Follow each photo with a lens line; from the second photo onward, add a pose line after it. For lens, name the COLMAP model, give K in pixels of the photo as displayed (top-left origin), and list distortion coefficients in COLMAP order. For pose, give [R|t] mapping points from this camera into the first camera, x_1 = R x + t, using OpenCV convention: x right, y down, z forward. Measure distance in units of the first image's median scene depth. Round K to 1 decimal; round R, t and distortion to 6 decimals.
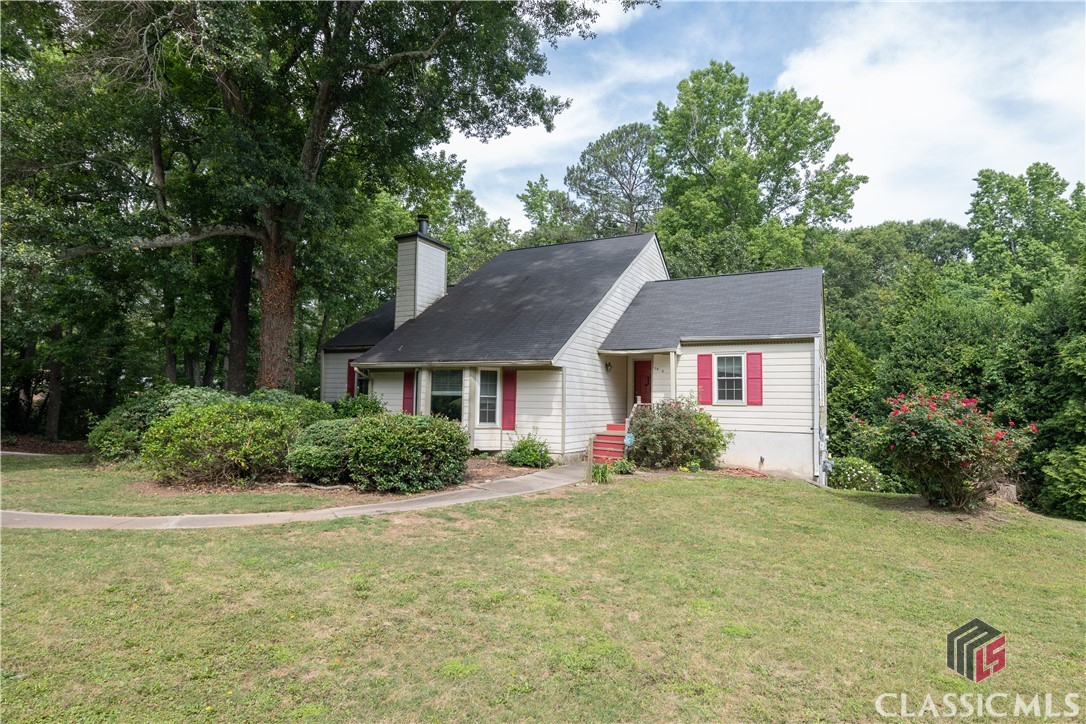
lens RADIAL K [[568.9, 0, 542.2], [0, 568.9, 365.1], [0, 0, 1]] dist [0.008225, -0.001422]
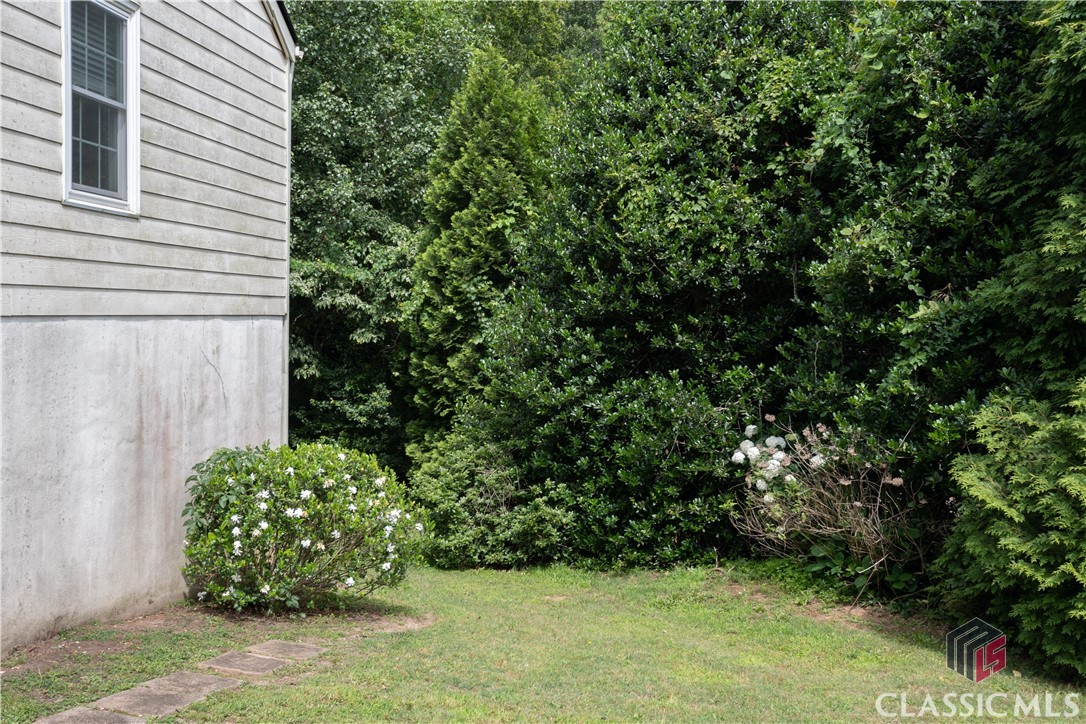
lens RADIAL K [[1087.9, 0, 543.0], [0, 1087.9, 362.0], [0, 0, 1]] dist [0.052217, -0.001330]
pose [[0.937196, -0.014726, 0.348493, 0.514468], [-0.026444, 0.993233, 0.113085, 0.080191], [-0.347800, -0.115199, 0.930465, 0.593346]]
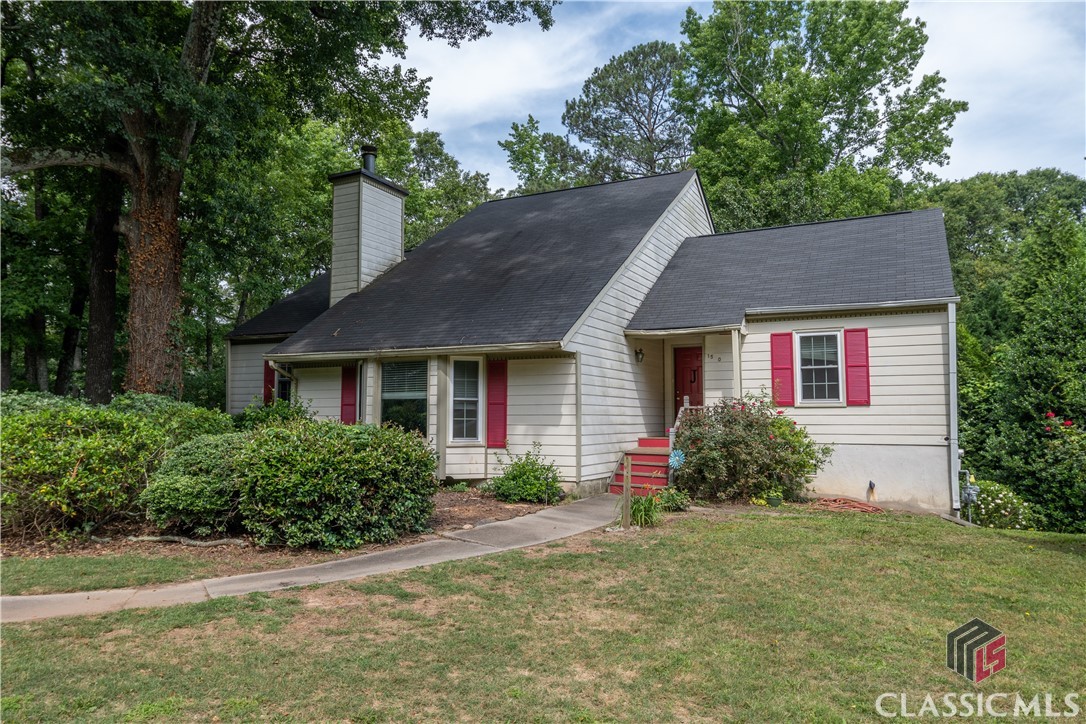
lens RADIAL K [[728.5, 0, 543.0], [0, 728.5, 362.0], [0, 0, 1]] dist [0.012344, 0.001457]
pose [[0.999798, -0.014971, 0.013402, -0.011386], [0.015113, 0.999830, -0.010537, 0.017584], [-0.013242, 0.010738, 0.999855, 0.108263]]
